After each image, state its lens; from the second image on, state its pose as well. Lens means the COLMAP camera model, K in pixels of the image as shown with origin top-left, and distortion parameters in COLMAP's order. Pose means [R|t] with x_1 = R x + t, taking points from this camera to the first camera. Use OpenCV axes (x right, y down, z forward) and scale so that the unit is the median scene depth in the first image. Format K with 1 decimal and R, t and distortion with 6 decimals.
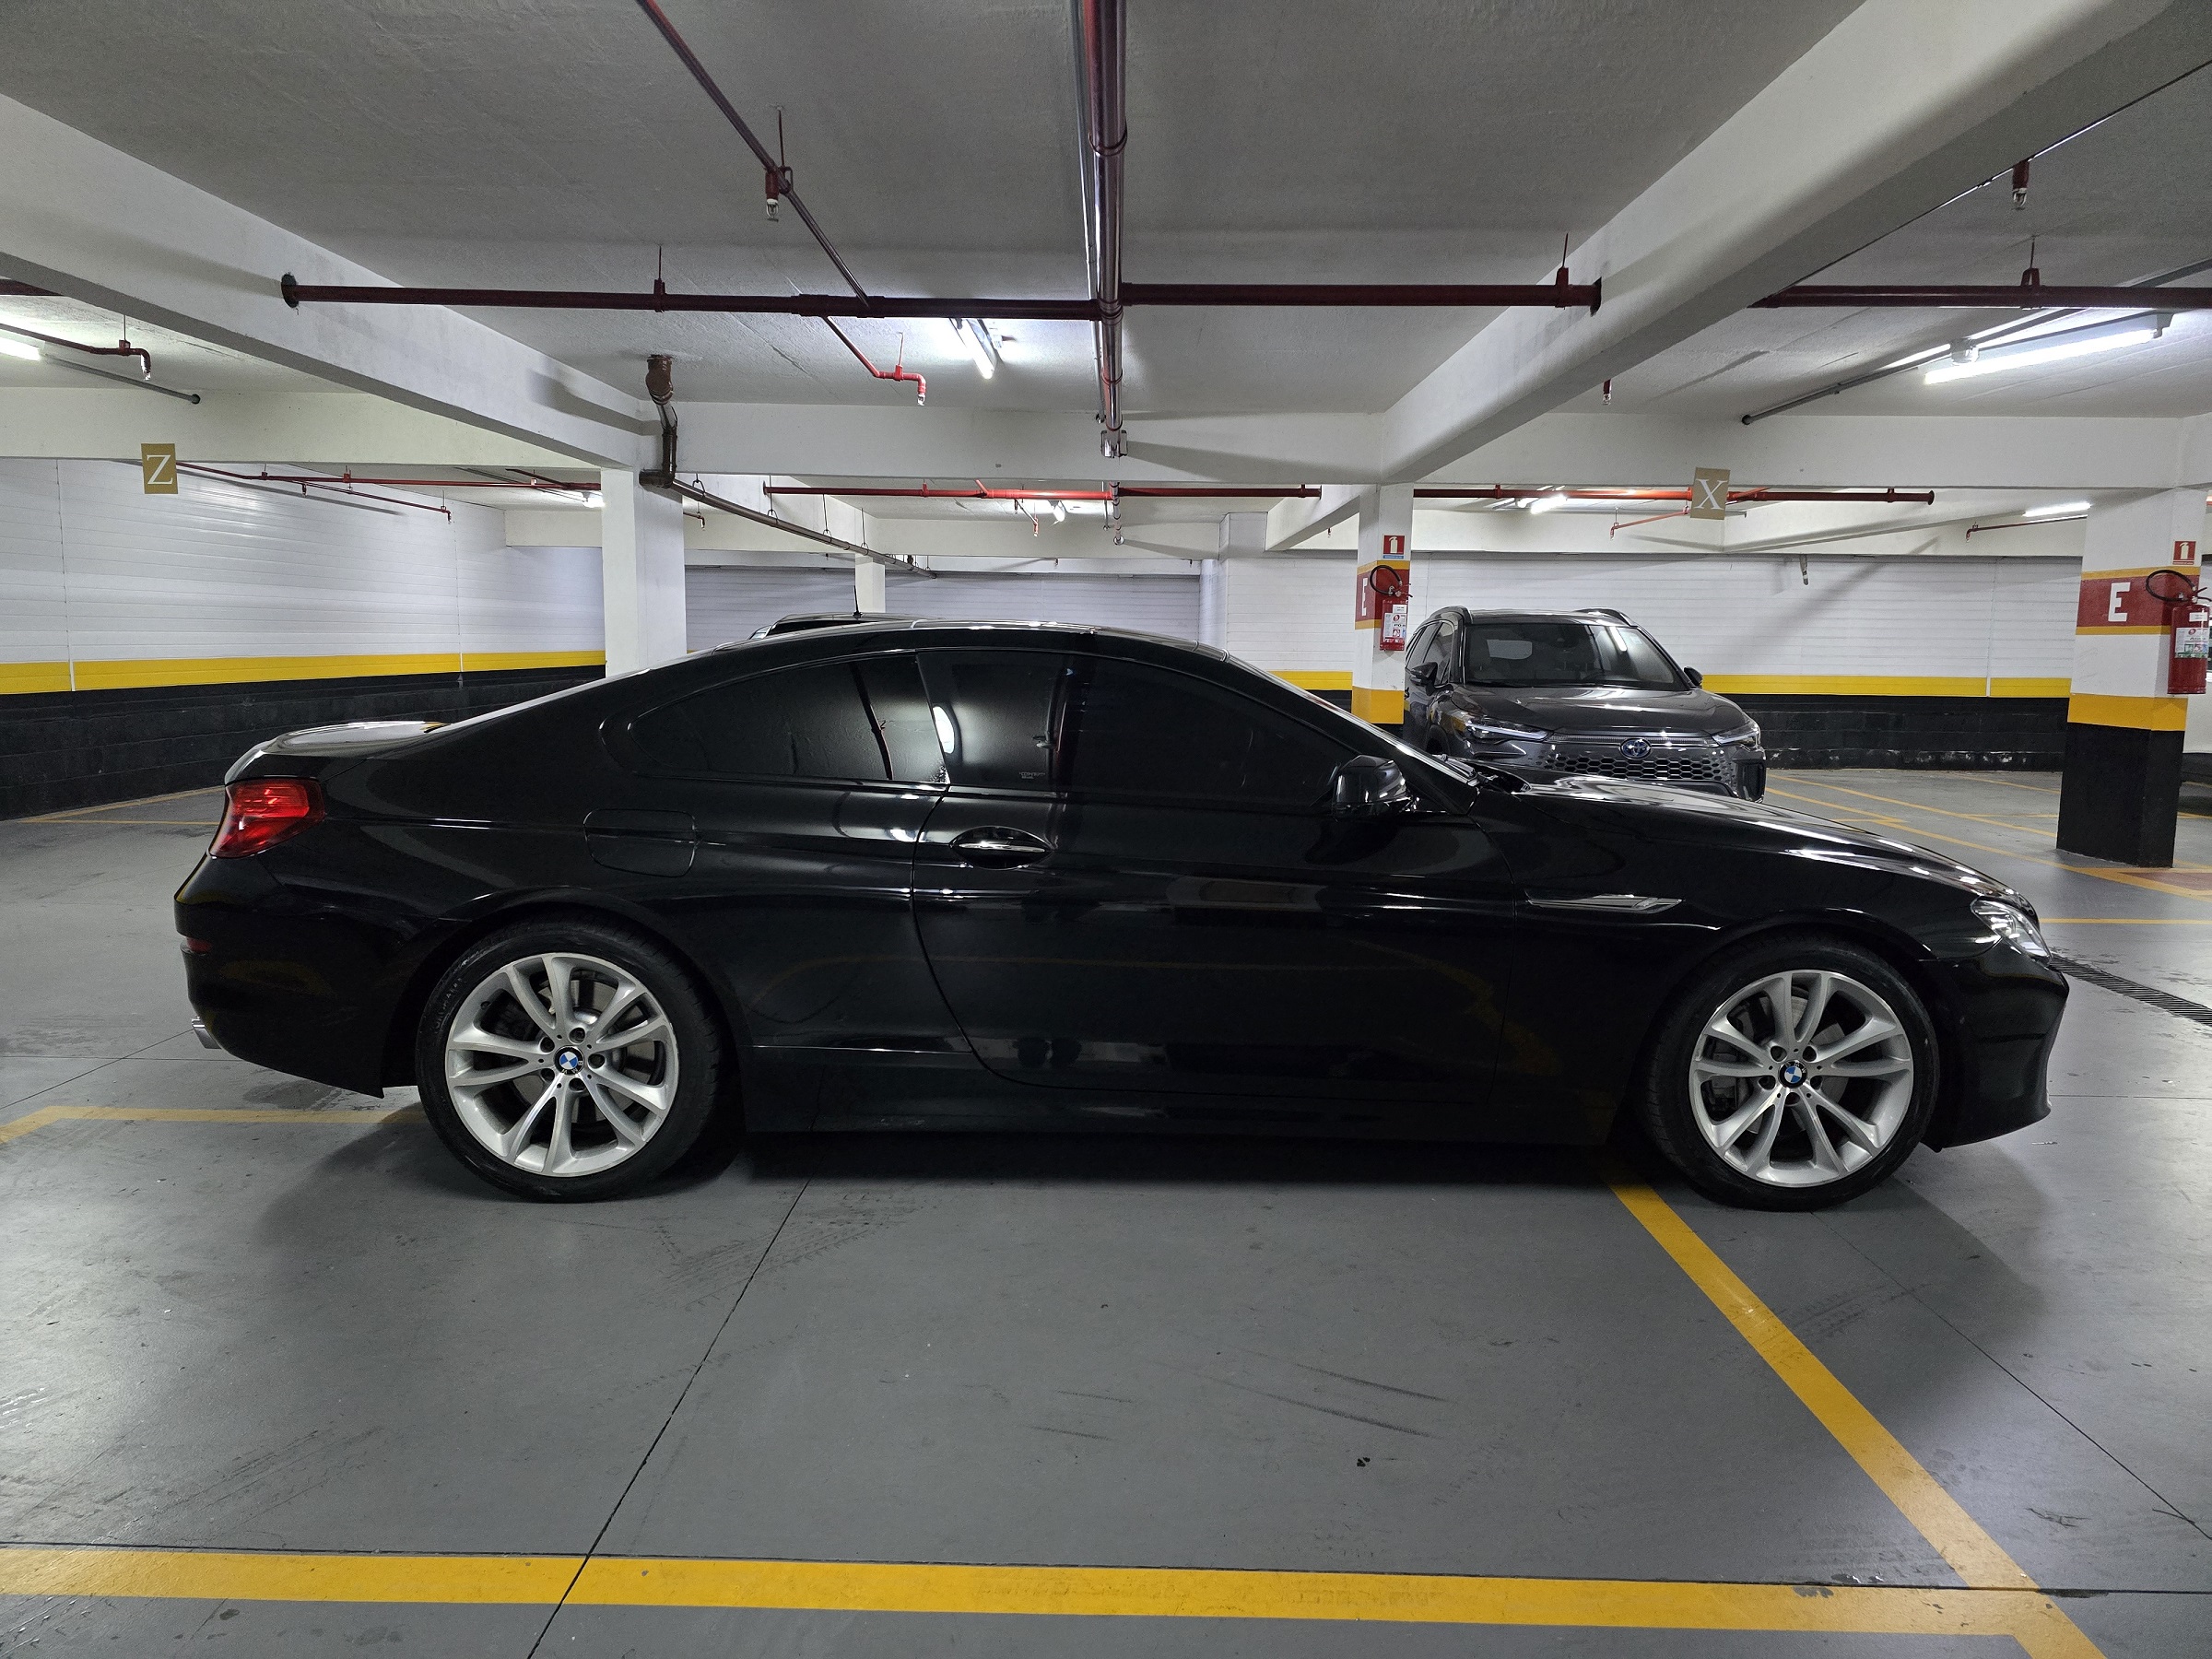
lens RADIAL K [[1490.8, 0, 1117.9], [0, 1490.8, 839.7], [0, 0, 1]] dist [0.078460, -0.072913]
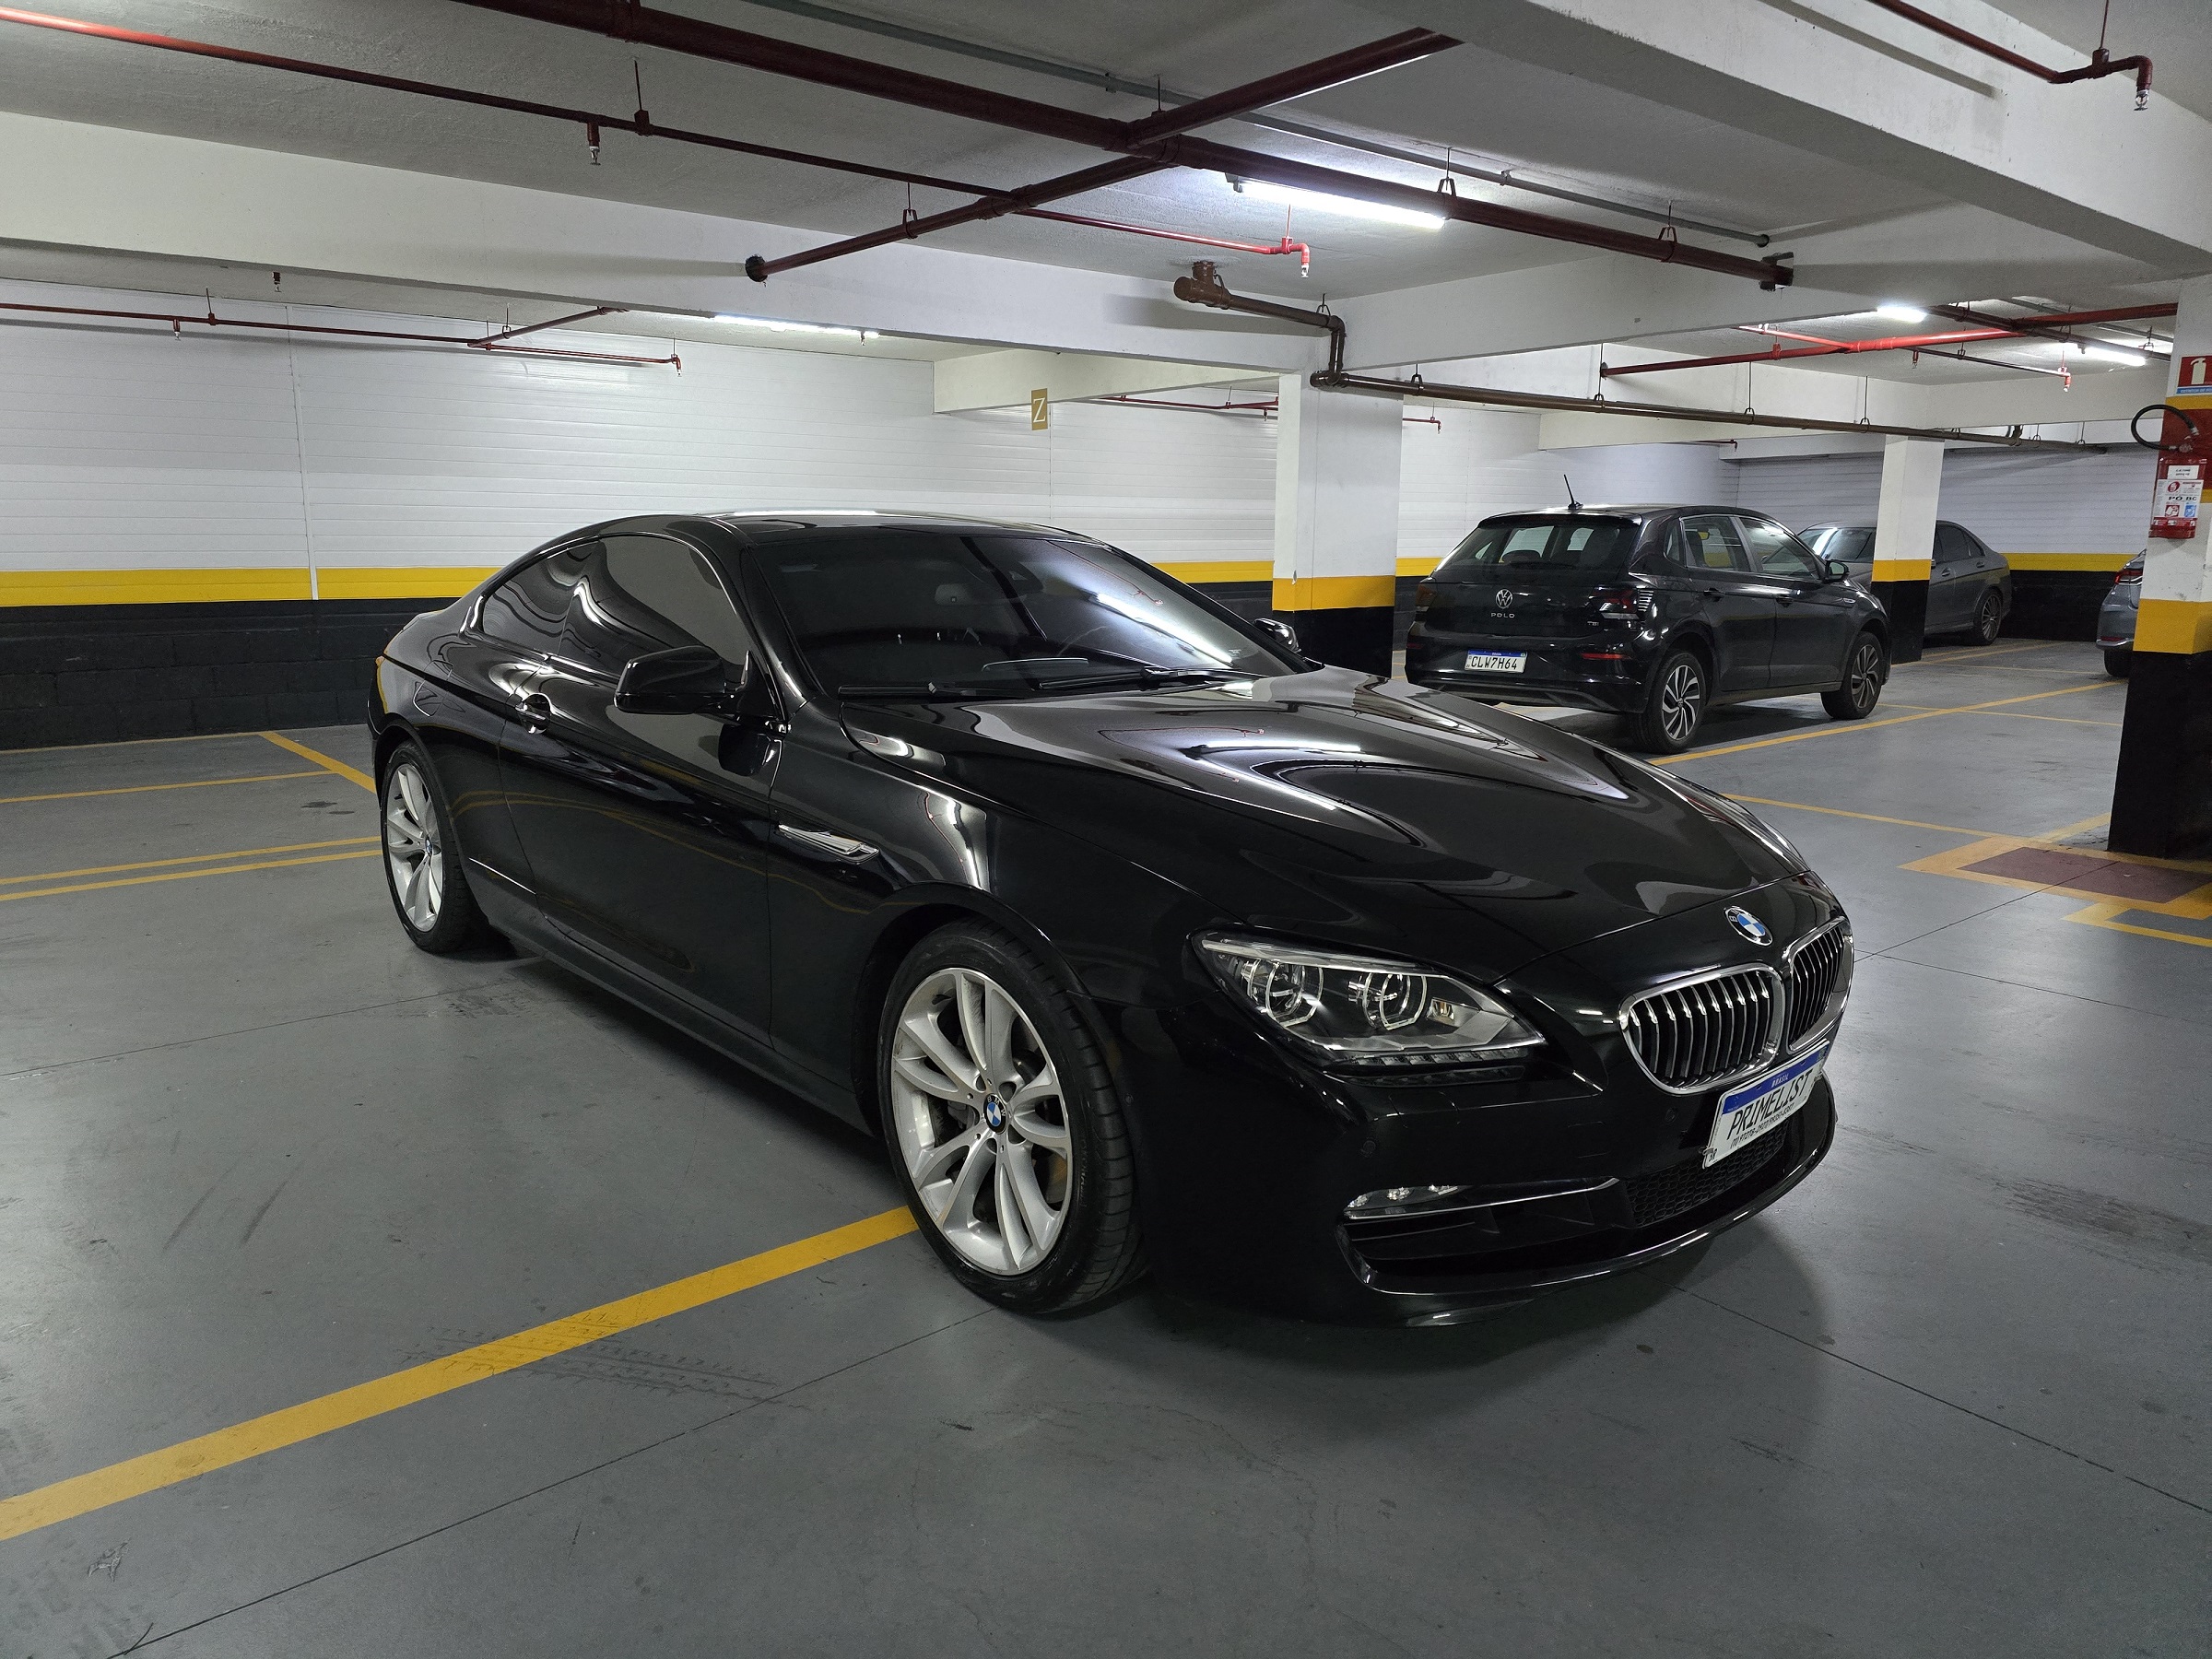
lens RADIAL K [[1490.8, 0, 1117.9], [0, 1490.8, 839.7], [0, 0, 1]] dist [0.078460, -0.072913]
pose [[0.636731, 0.142193, -0.757862, 0.605209], [-0.096166, 0.989820, 0.104918, -0.034707], [0.765066, 0.006077, 0.643923, 0.344840]]
